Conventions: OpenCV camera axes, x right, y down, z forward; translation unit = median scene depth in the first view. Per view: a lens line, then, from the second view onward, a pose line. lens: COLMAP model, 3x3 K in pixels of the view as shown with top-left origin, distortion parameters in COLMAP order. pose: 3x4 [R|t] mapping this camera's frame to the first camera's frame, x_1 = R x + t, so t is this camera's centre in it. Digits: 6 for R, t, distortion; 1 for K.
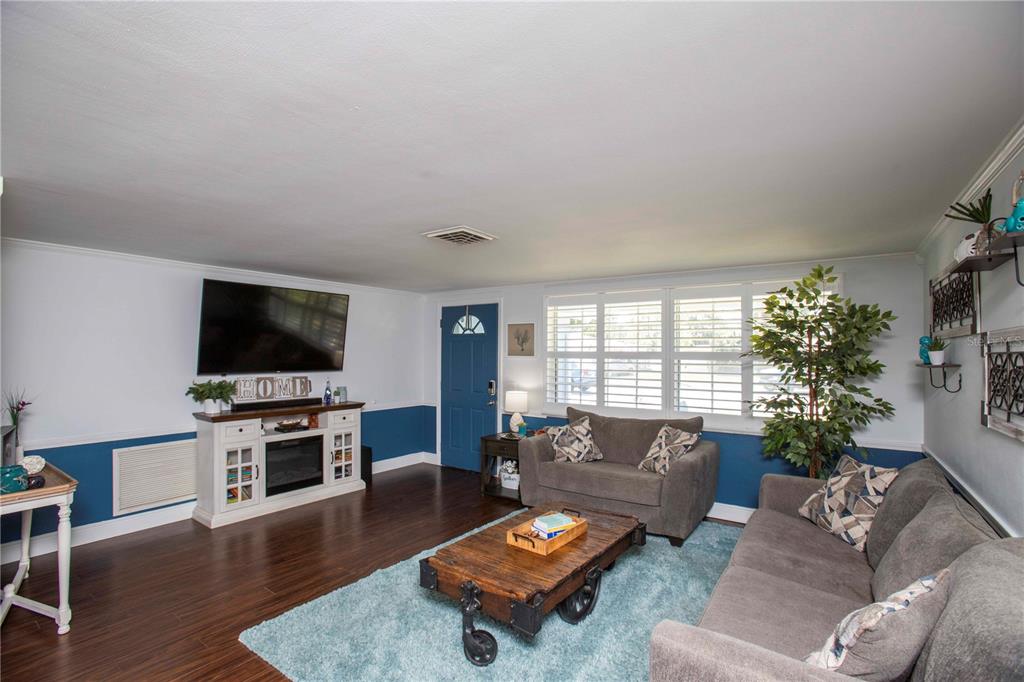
lens RADIAL K [[470.1, 0, 519.6], [0, 470.1, 347.2], [0, 0, 1]] dist [-0.076688, 0.034906]
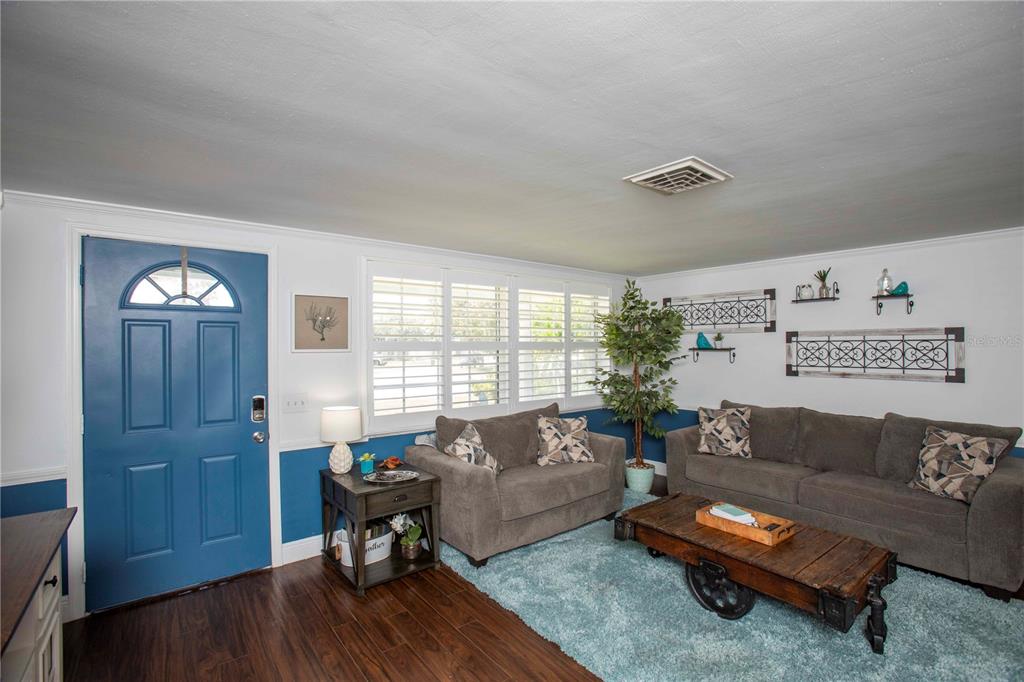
lens RADIAL K [[470.1, 0, 519.6], [0, 470.1, 347.2], [0, 0, 1]] dist [-0.076688, 0.034906]
pose [[0.278844, -0.010387, 0.960280, -0.573372], [-0.005735, 0.999906, 0.012481, 0.007843], [-0.960319, -0.008988, 0.278758, 0.673580]]
